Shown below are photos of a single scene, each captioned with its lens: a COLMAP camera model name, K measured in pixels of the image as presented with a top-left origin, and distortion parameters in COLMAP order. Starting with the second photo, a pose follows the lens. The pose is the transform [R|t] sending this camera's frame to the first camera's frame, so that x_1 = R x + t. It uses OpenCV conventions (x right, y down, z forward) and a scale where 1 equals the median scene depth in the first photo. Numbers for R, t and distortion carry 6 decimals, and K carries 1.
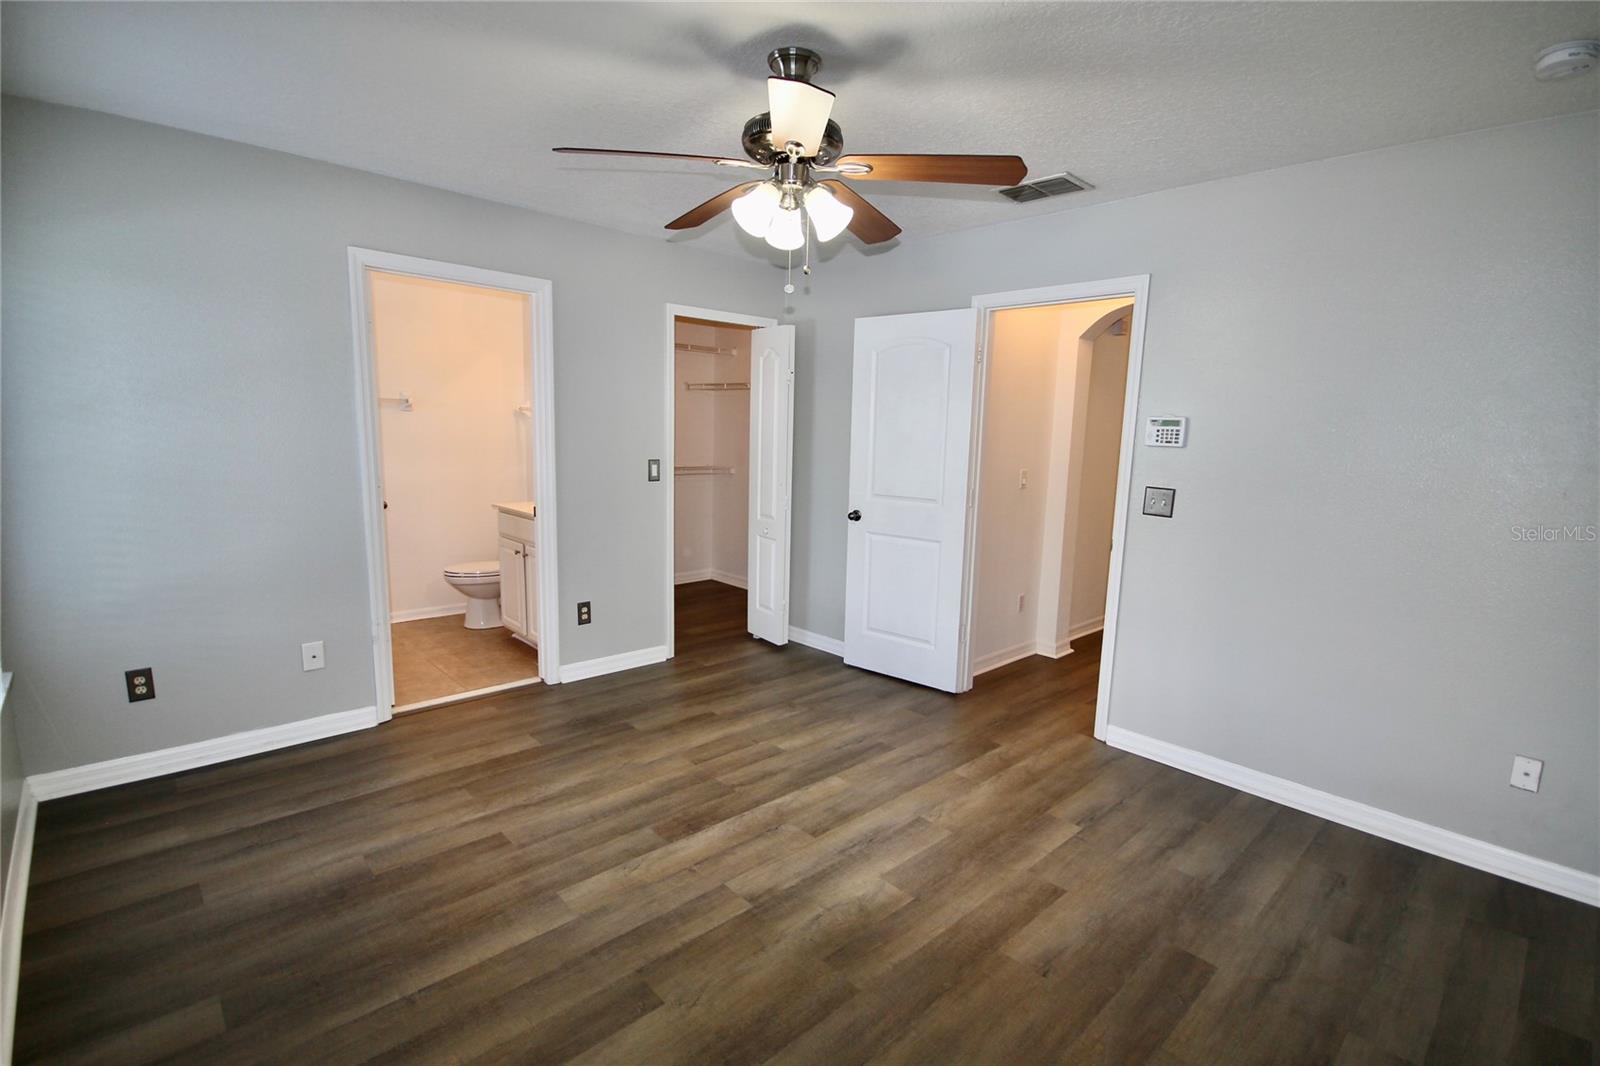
lens RADIAL K [[736.9, 0, 810.0], [0, 736.9, 546.4], [0, 0, 1]] dist [-0.000651, -0.000331]
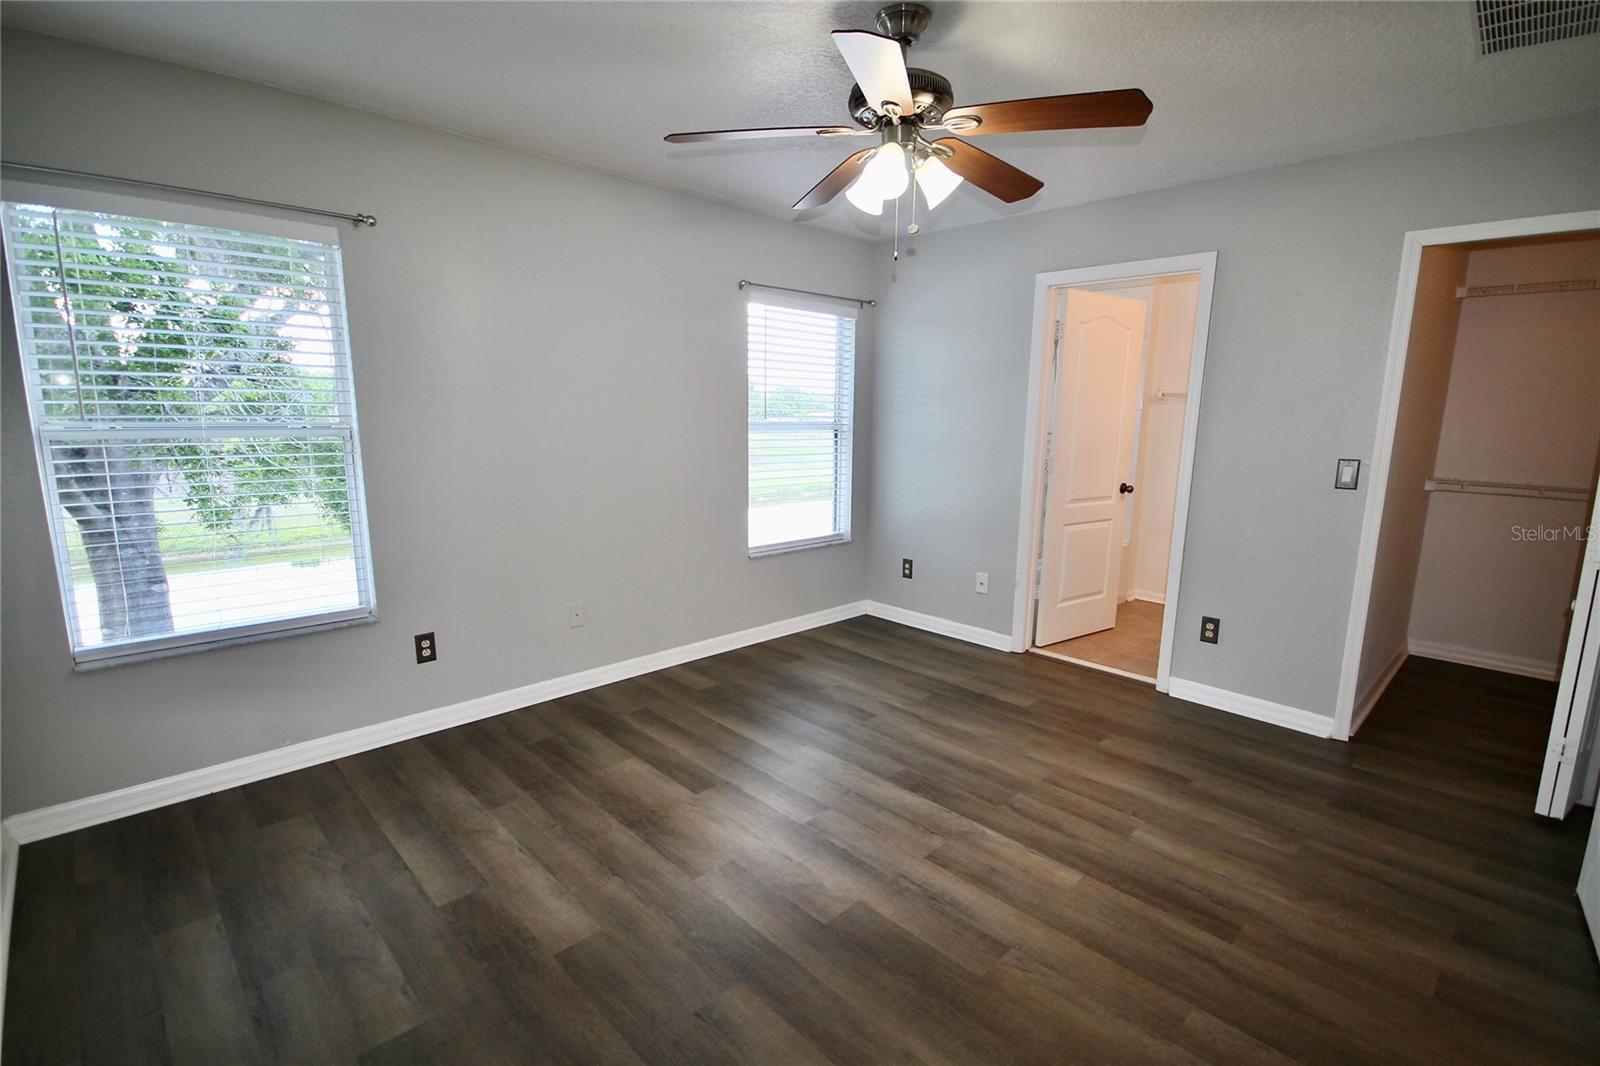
lens RADIAL K [[736.9, 0, 810.0], [0, 736.9, 546.4], [0, 0, 1]] dist [-0.000651, -0.000331]
pose [[0.015303, 0.153197, -0.988077, 0.769358], [-0.172411, 0.973796, 0.148312, -0.076752], [0.984906, 0.168086, 0.041315, 0.704238]]
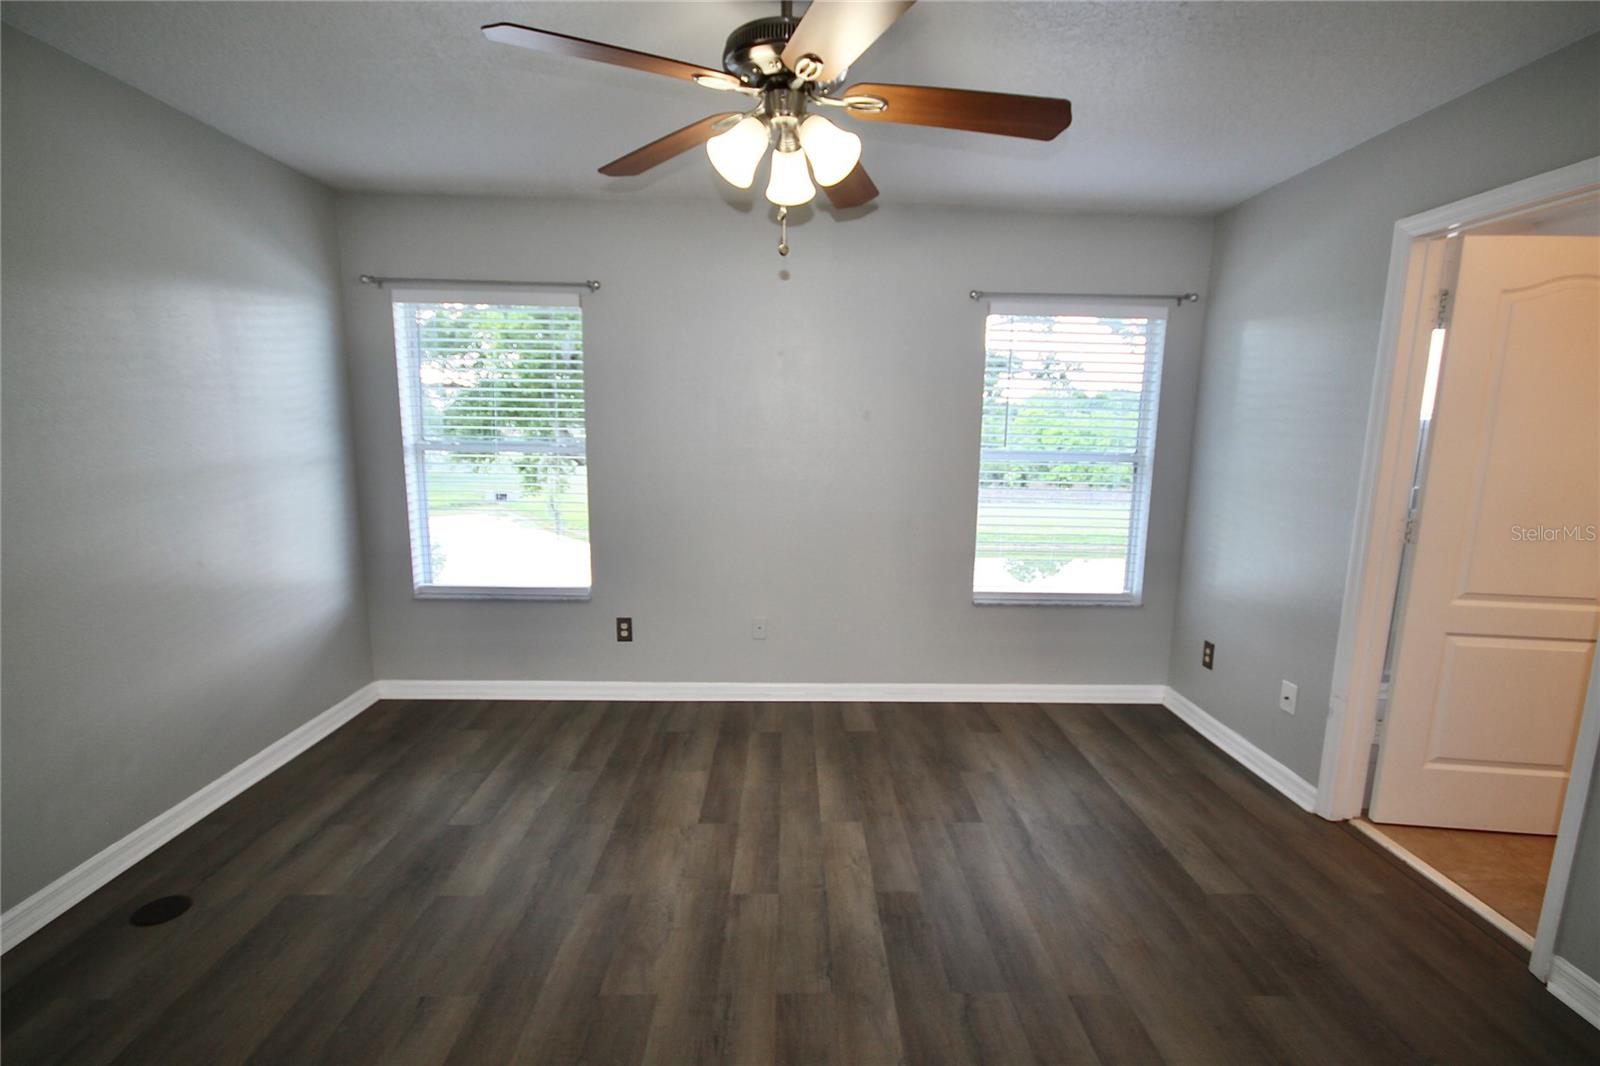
lens RADIAL K [[736.9, 0, 810.0], [0, 736.9, 546.4], [0, 0, 1]] dist [-0.000651, -0.000331]
pose [[-0.668223, 0.078574, -0.739800, 0.444369], [-0.154784, 0.957964, 0.241553, -0.184264], [0.727681, 0.275920, -0.627972, 1.249415]]
